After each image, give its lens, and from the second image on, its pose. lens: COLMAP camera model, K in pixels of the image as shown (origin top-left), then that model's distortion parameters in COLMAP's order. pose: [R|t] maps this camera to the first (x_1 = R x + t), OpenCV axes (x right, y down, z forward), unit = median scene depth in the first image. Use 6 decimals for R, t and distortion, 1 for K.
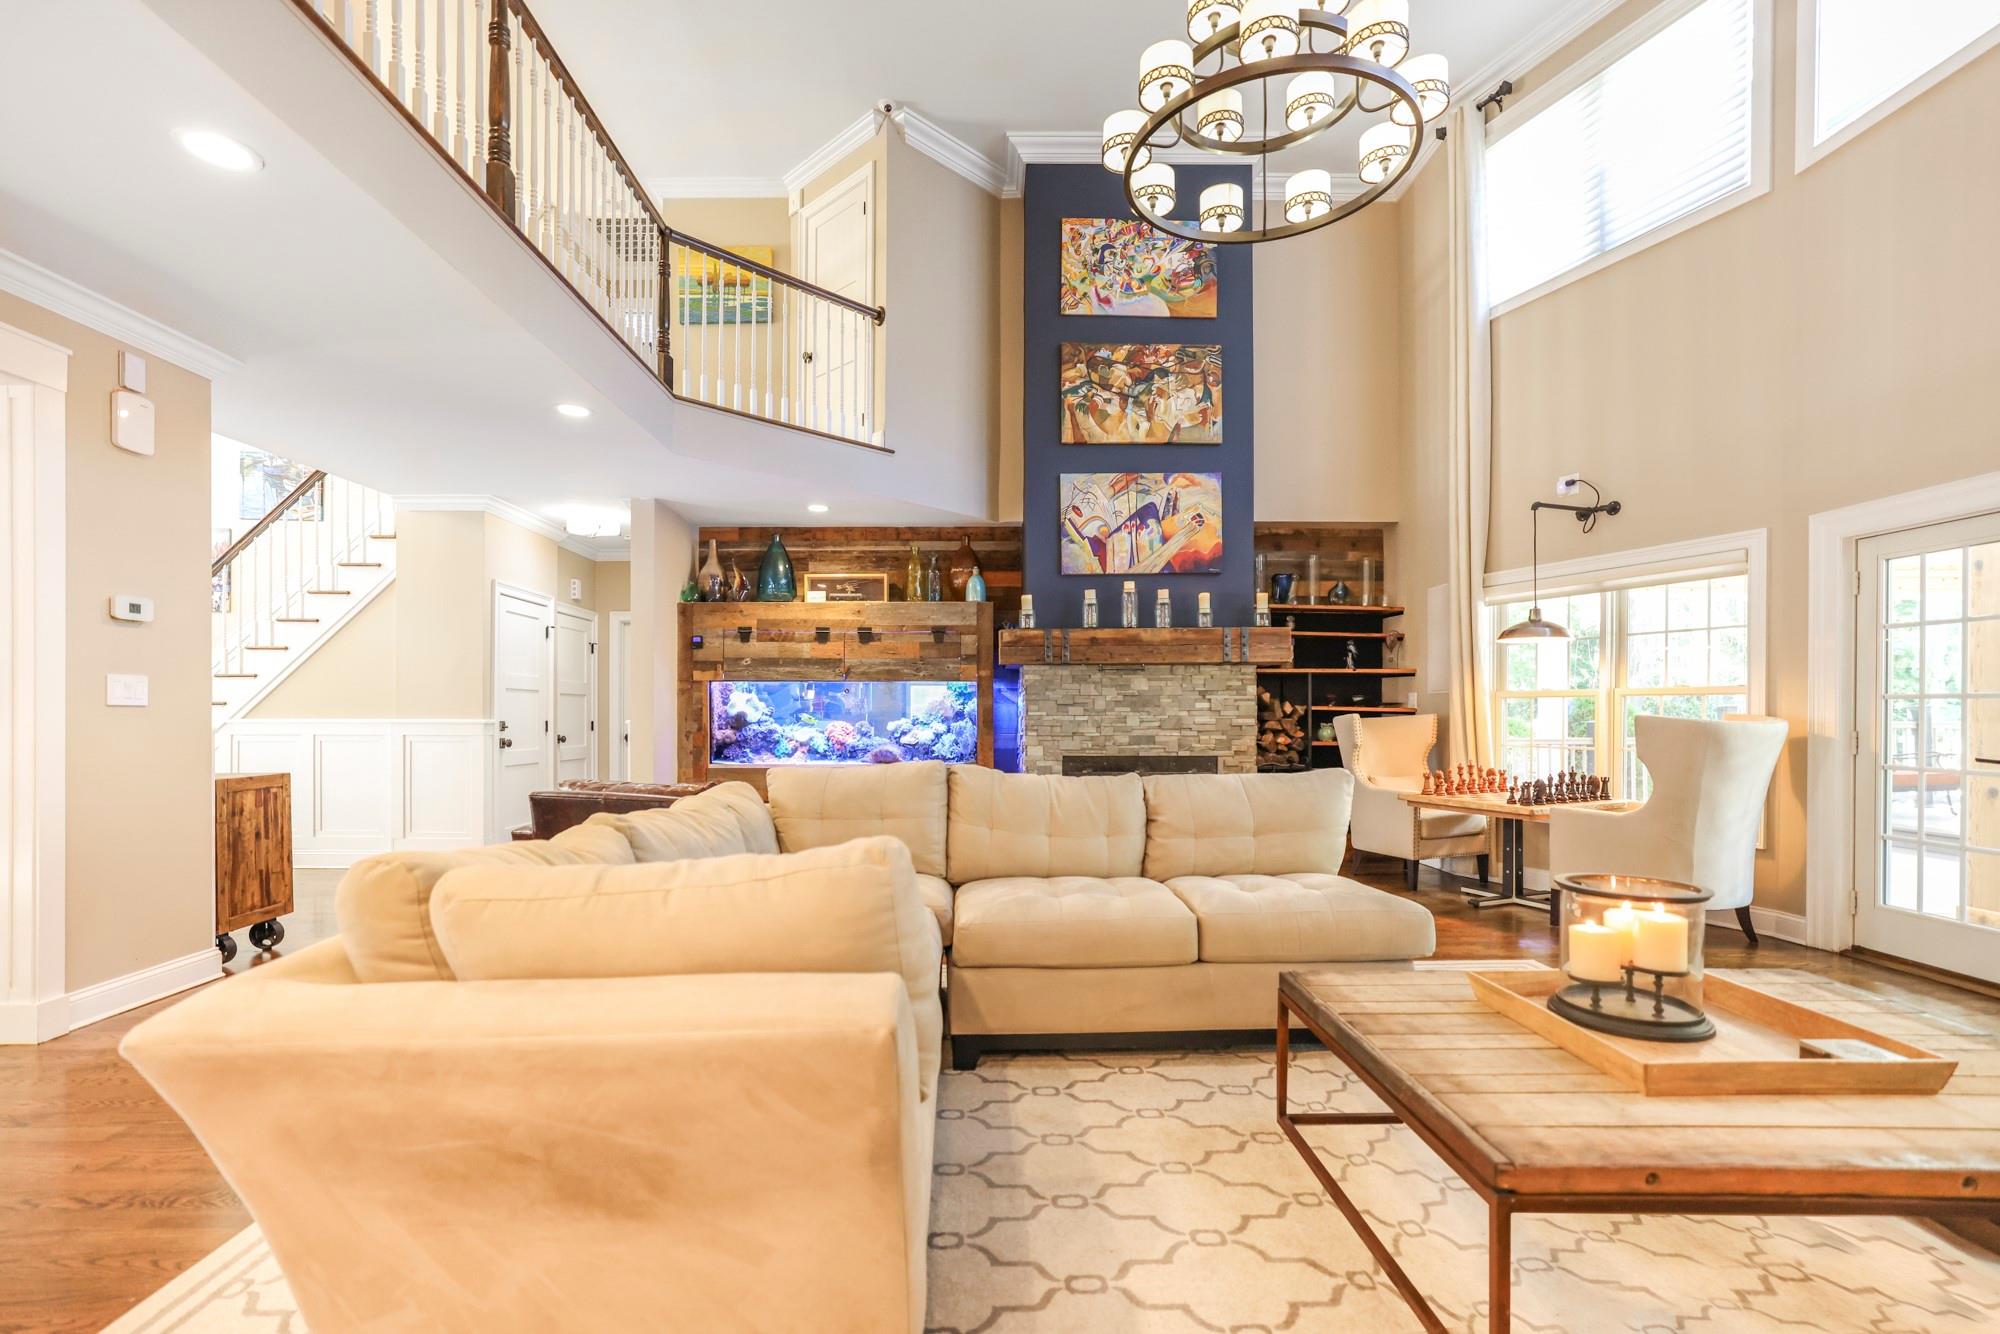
lens RADIAL K [[916.8, 0, 945.4], [0, 916.8, 702.2], [0, 0, 1]] dist [-0.020314, 0.006323]
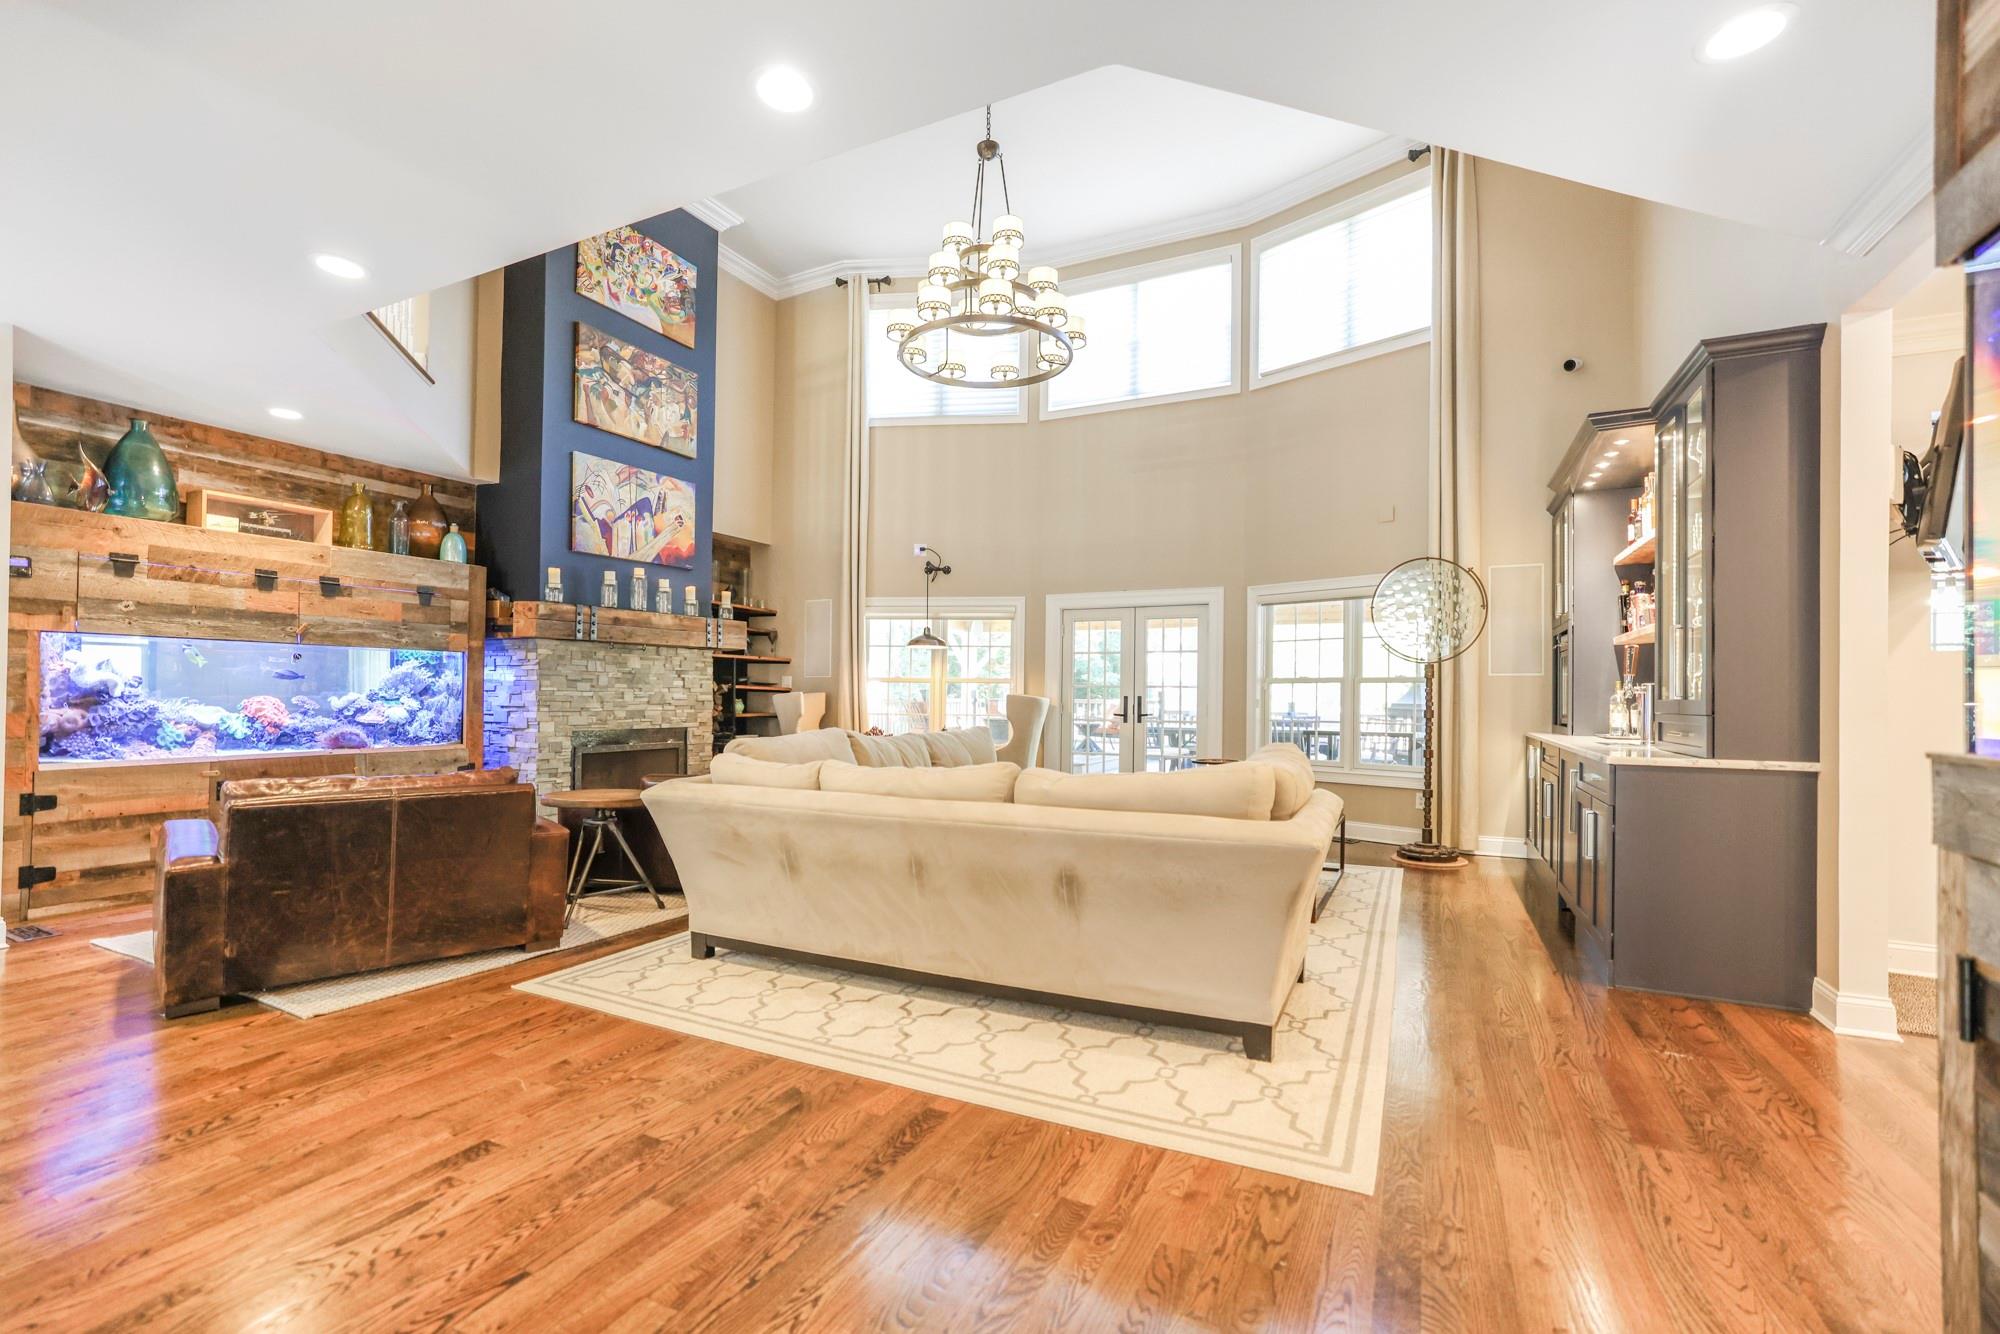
lens RADIAL K [[891.1, 0, 999.6], [0, 891.1, 666.5], [0, 0, 1]] dist [-0.020626, 0.006546]
pose [[0.434294, 0.031859, 0.900207, -0.536678], [-0.023870, 0.999430, -0.023855, -0.000506], [-0.900455, -0.011128, 0.434807, 0.153939]]
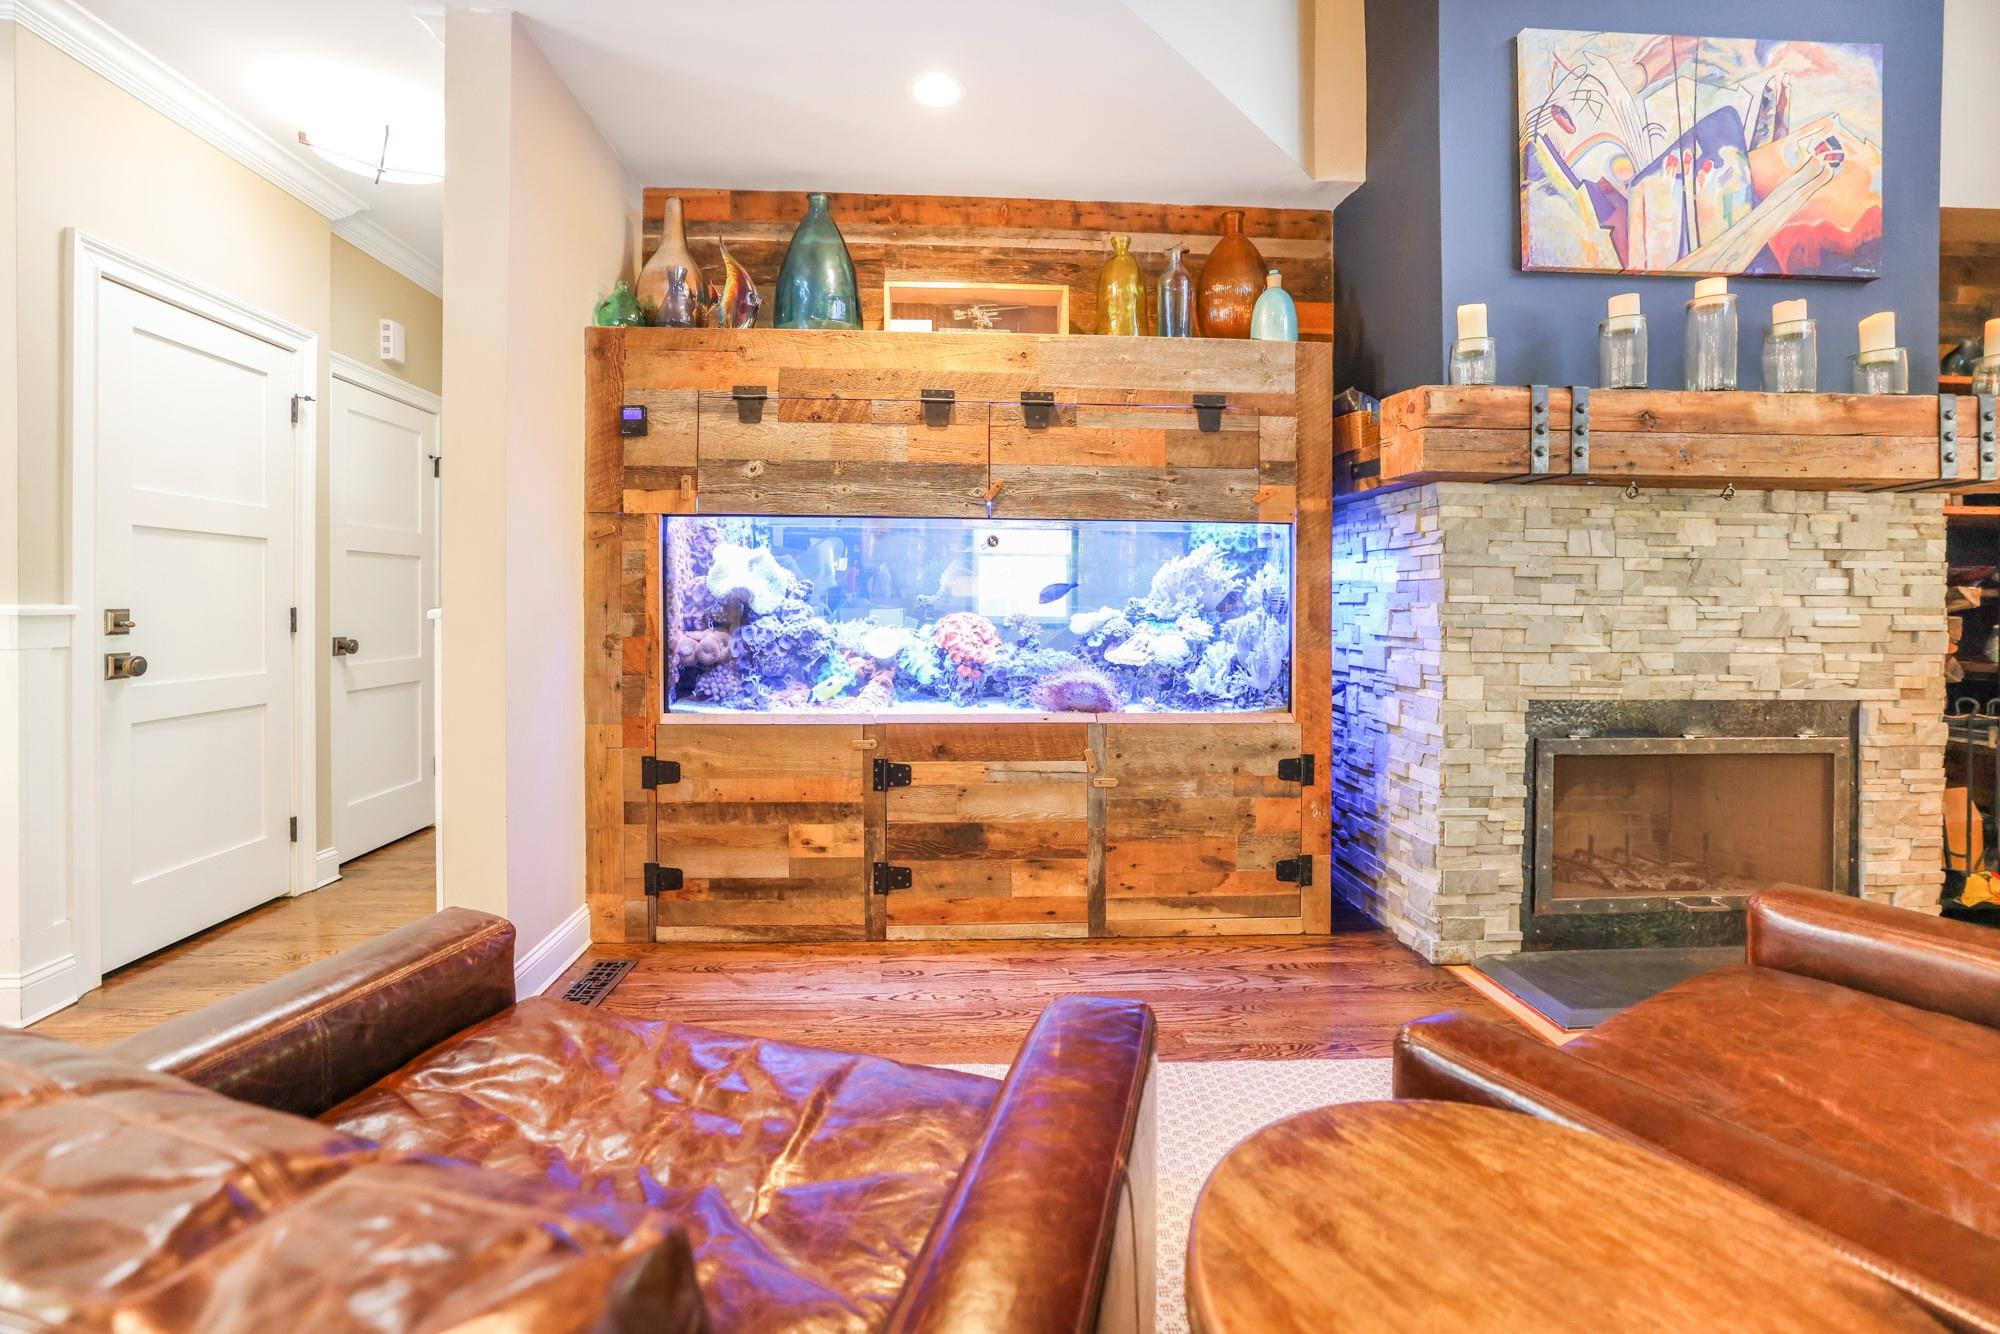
lens RADIAL K [[891.1, 0, 986.0], [0, 891.1, 608.1], [0, 0, 1]] dist [-0.020626, 0.006546]
pose [[0.996643, 0.007200, 0.081556, -0.149832], [-0.009173, 0.999674, 0.023837, 0.008757], [-0.081357, -0.024505, 0.996384, 0.608205]]
